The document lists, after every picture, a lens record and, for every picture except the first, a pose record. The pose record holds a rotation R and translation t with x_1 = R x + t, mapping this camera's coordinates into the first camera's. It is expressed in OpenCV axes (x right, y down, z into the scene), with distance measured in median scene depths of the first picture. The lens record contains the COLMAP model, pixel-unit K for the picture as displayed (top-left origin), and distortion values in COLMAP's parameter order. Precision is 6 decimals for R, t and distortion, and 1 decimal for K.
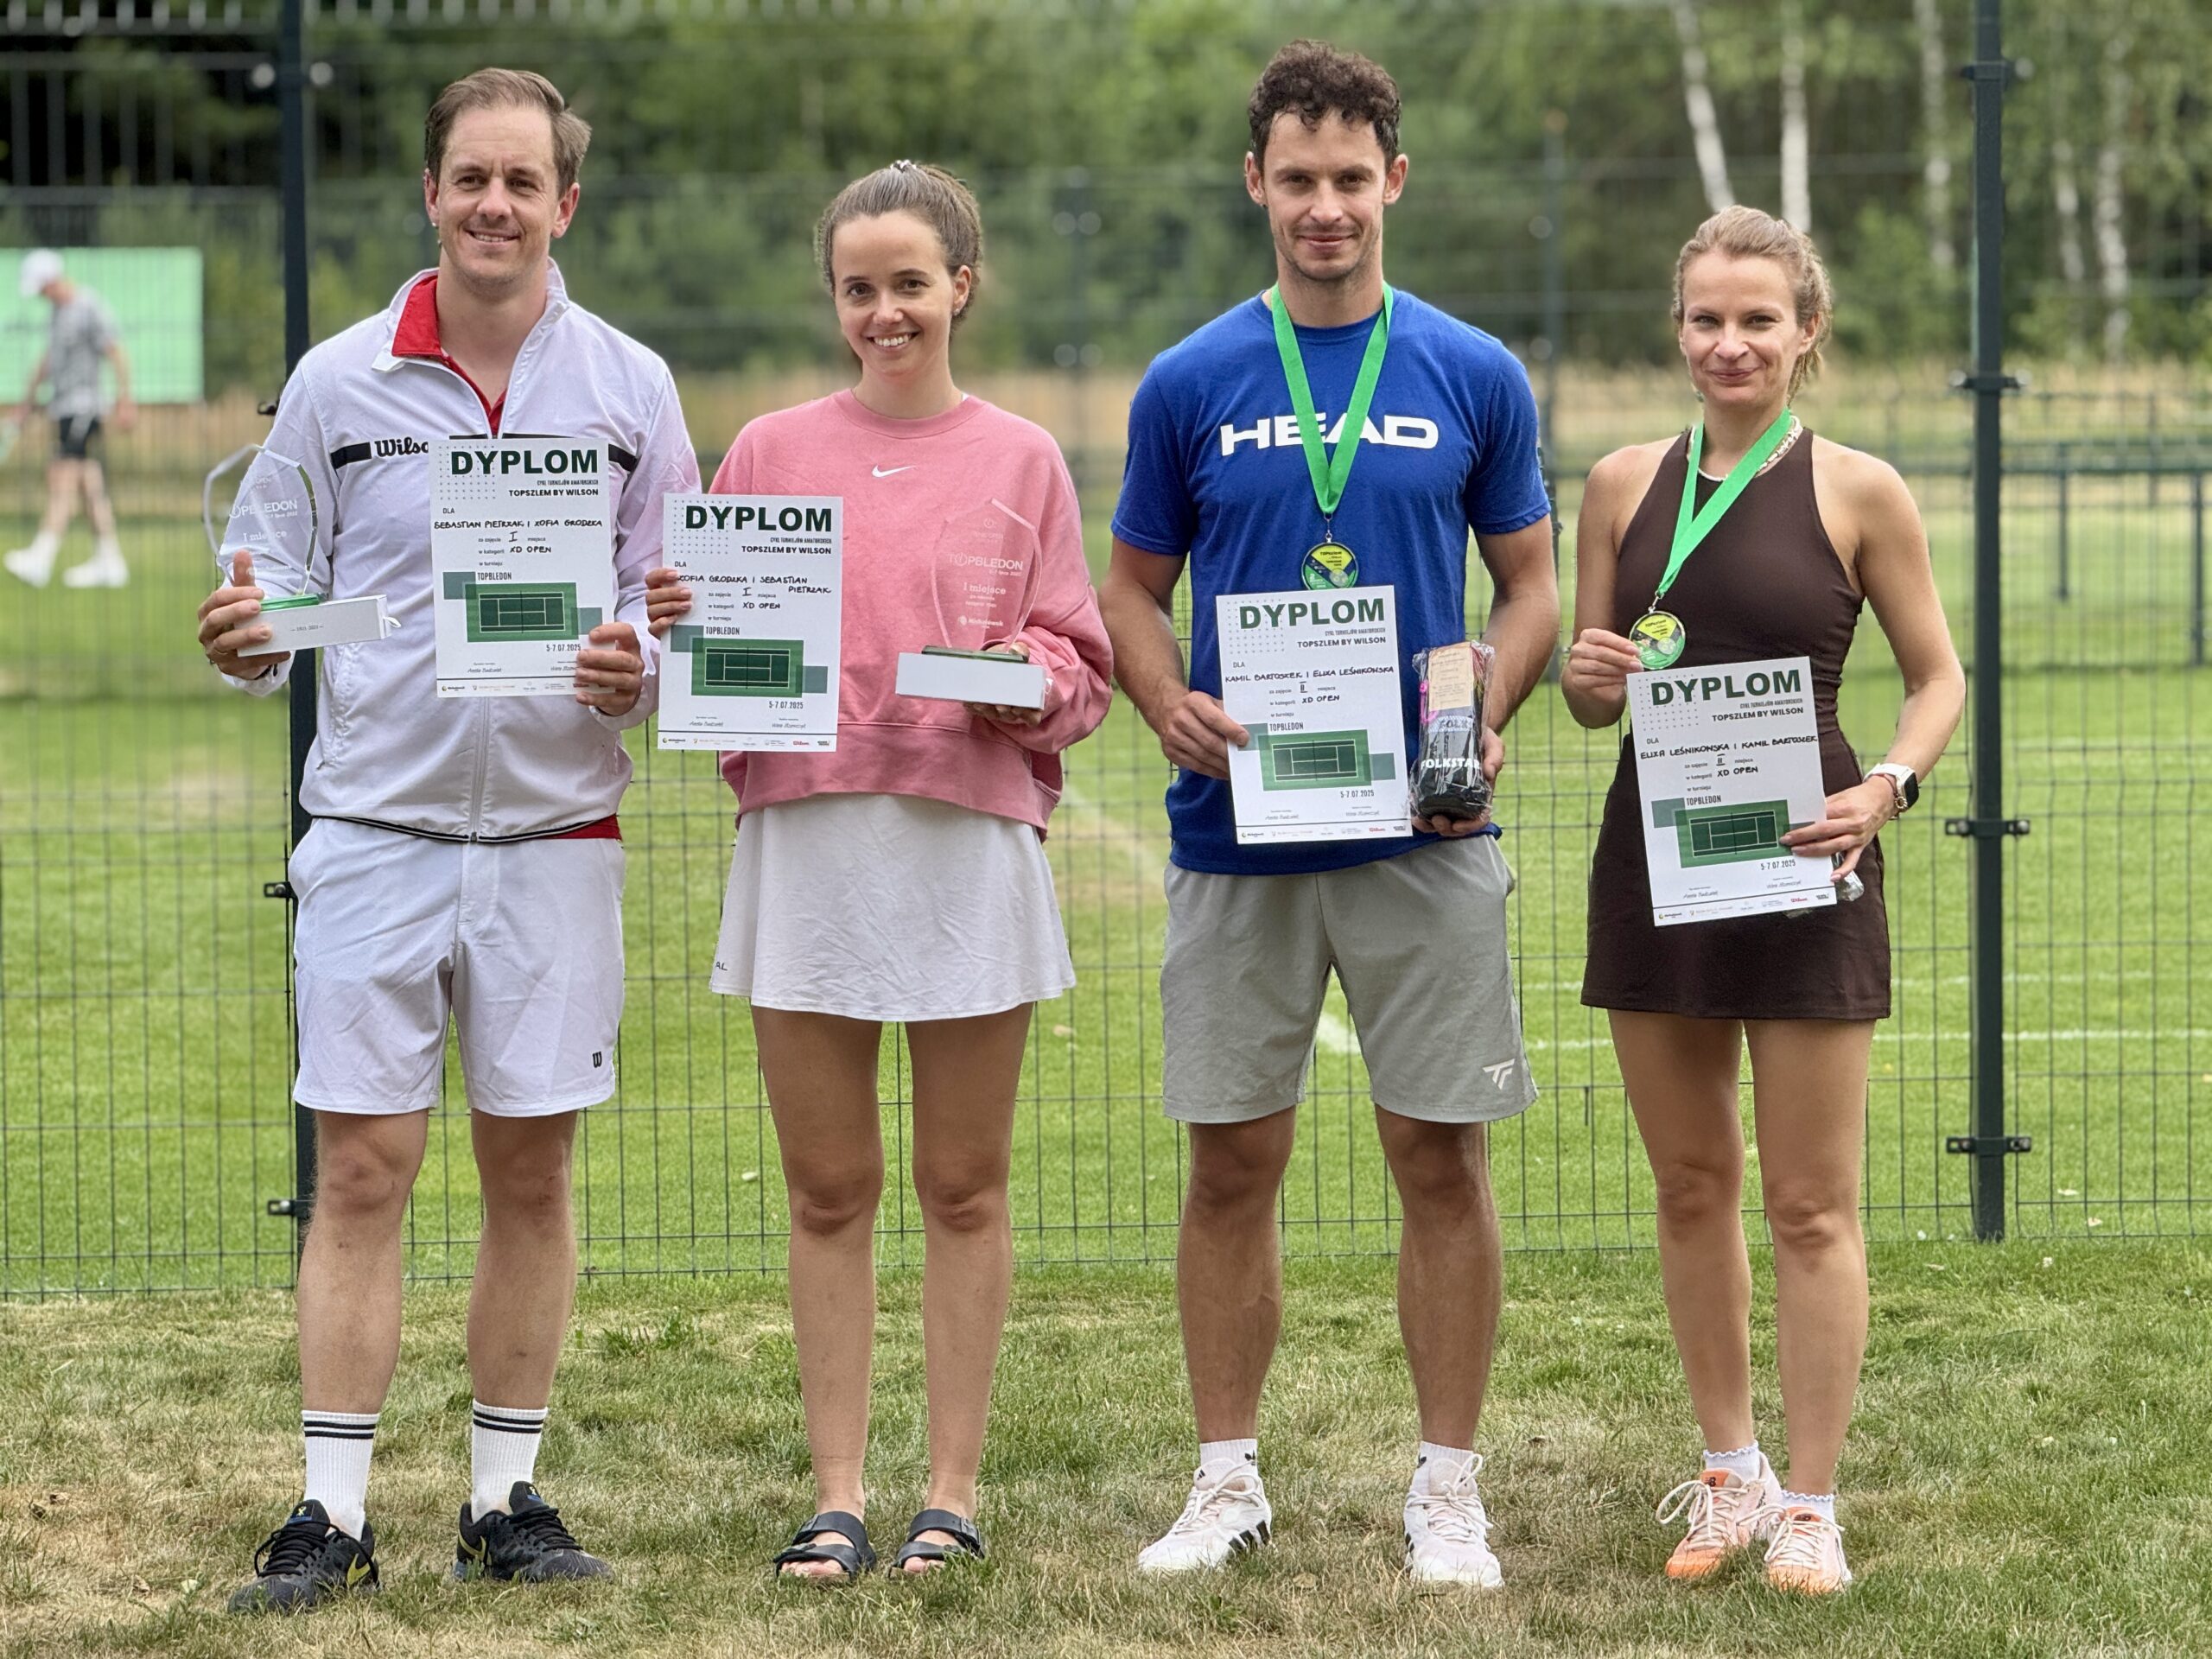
lens RADIAL K [[7875.0, 0, 1106.0], [0, 7875.0, 829.5], [0, 0, 1]] dist [0.323667, -3.379333]
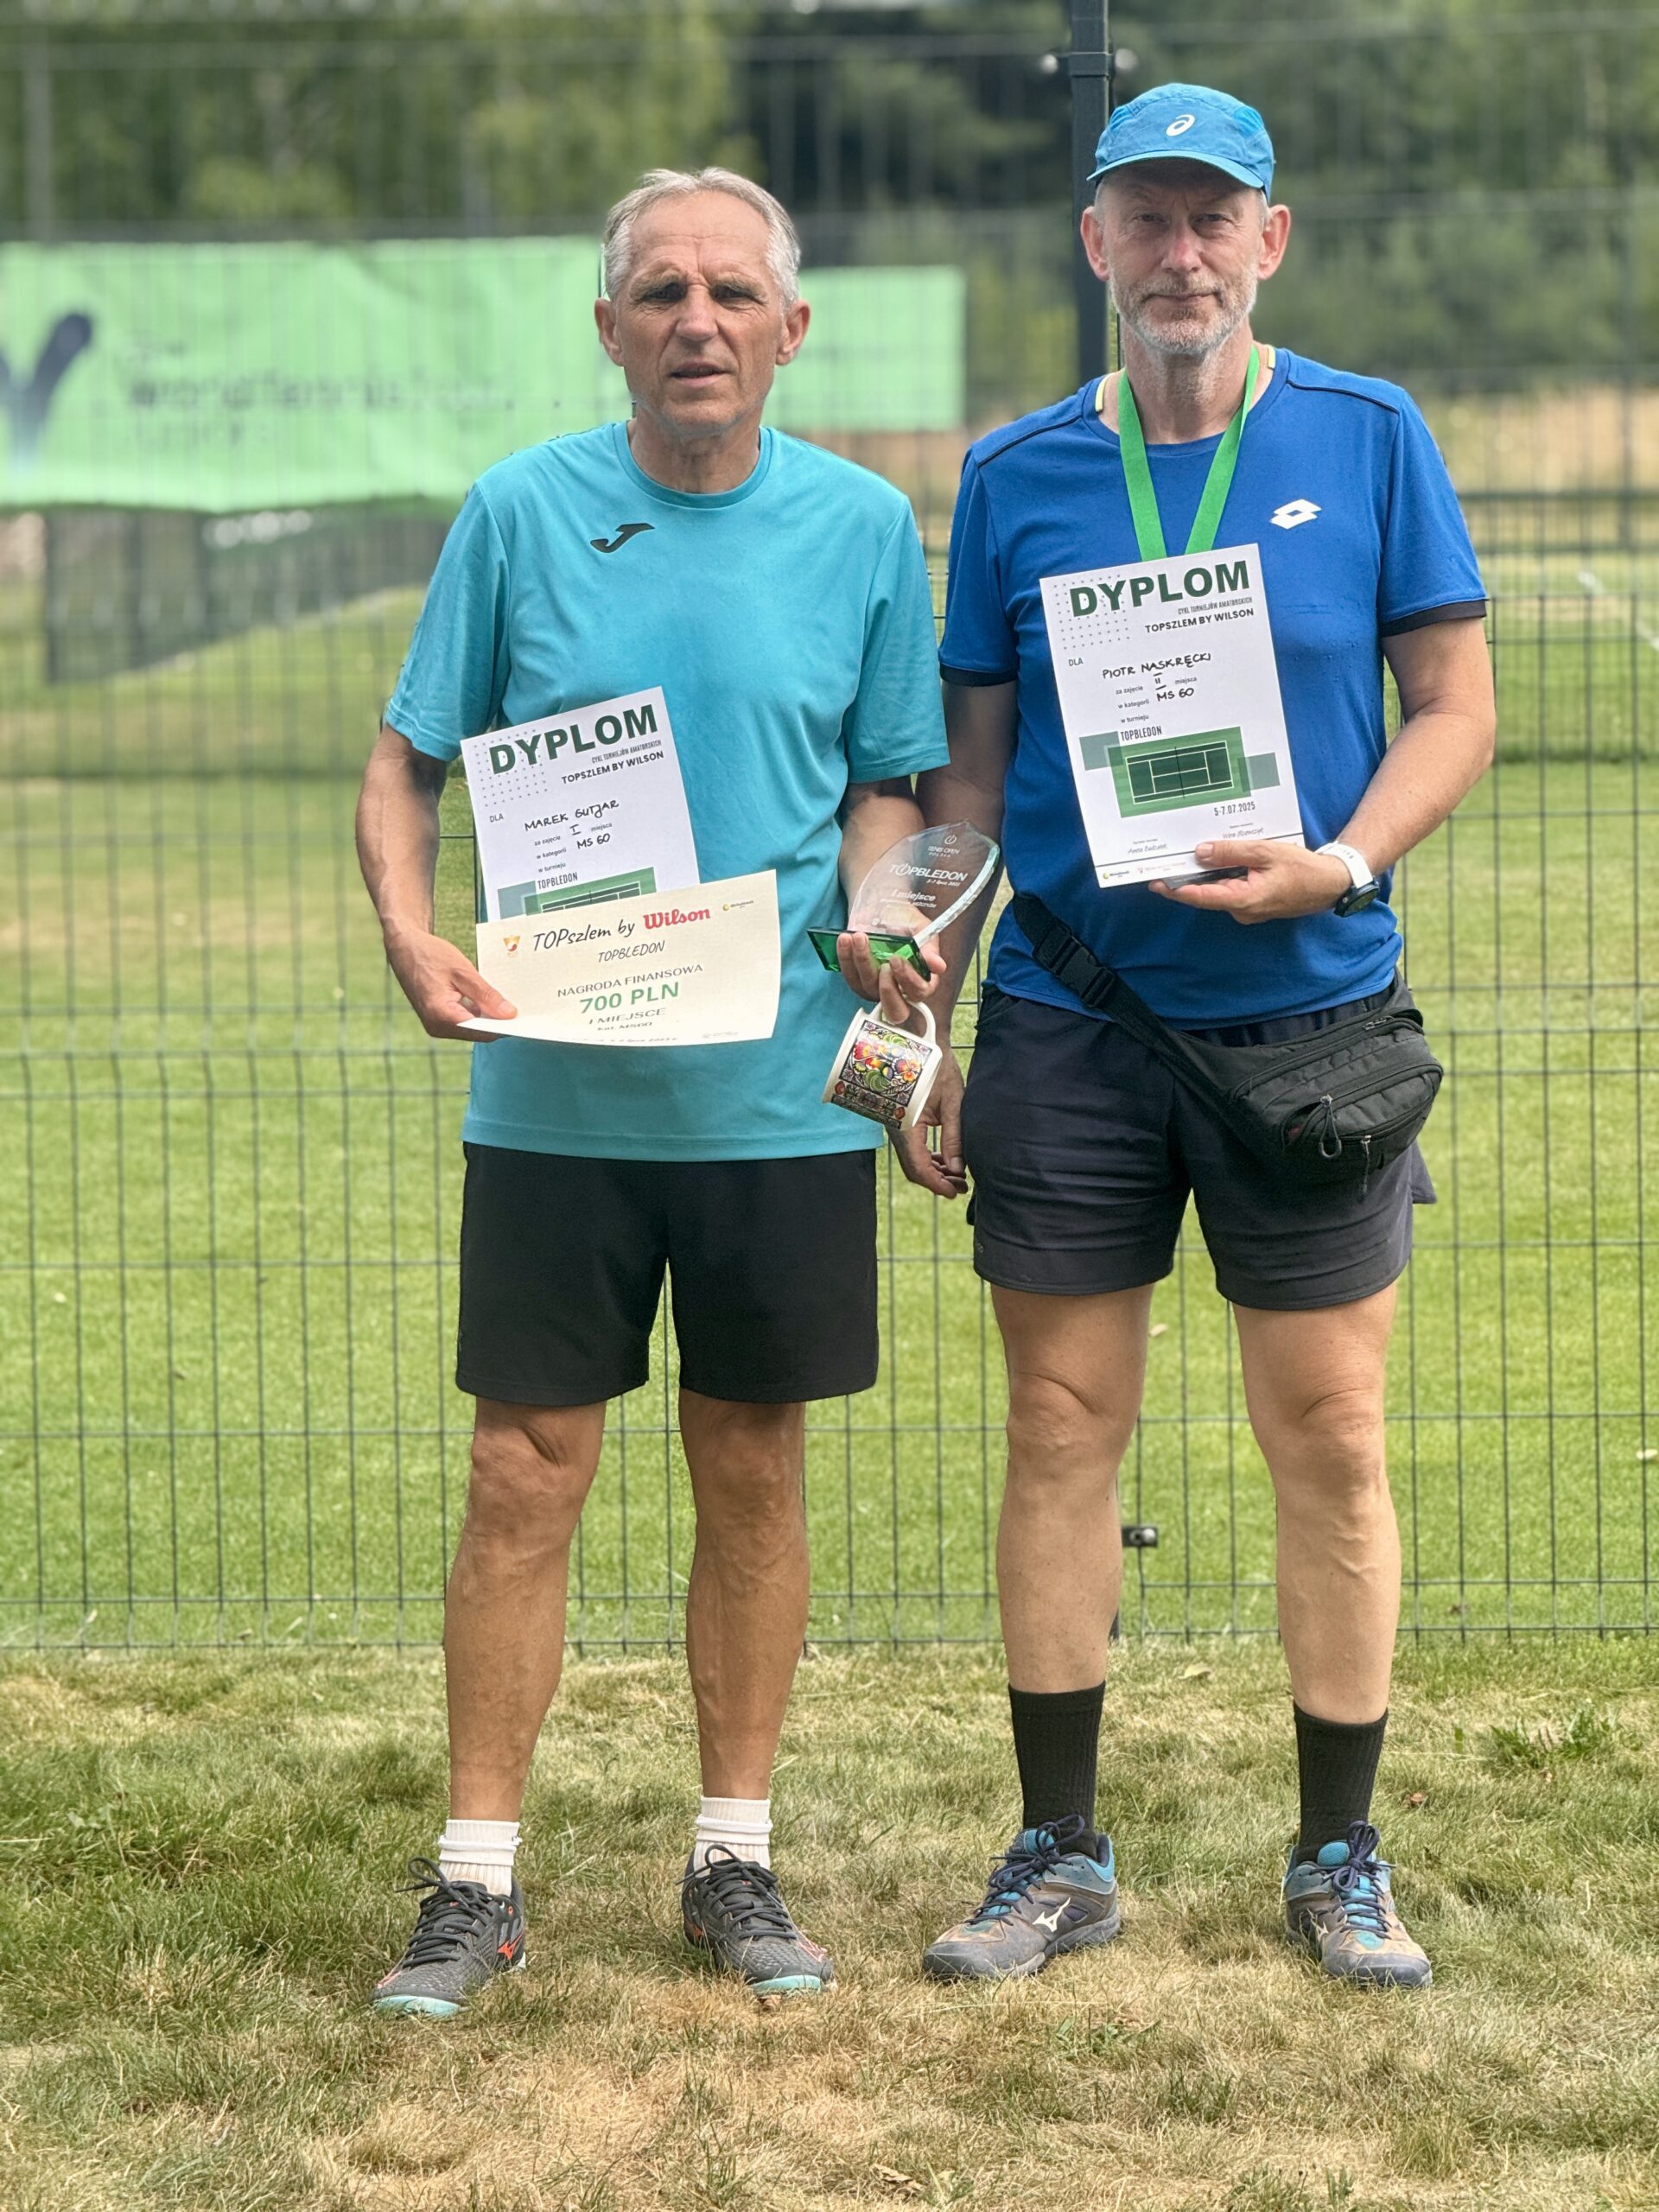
lens RADIAL K [[7720.2, 0, 829.5], [0, 7720.2, 1106.0], [0, 0, 1]] dist [0.188837, 4.722437]
pose [[0.991478, 0.004251, -0.130205, -0.029738], [0.000365, 0.999373, 0.035407, -0.021767], [0.130274, -0.035153, 0.990855, 0.257453]]
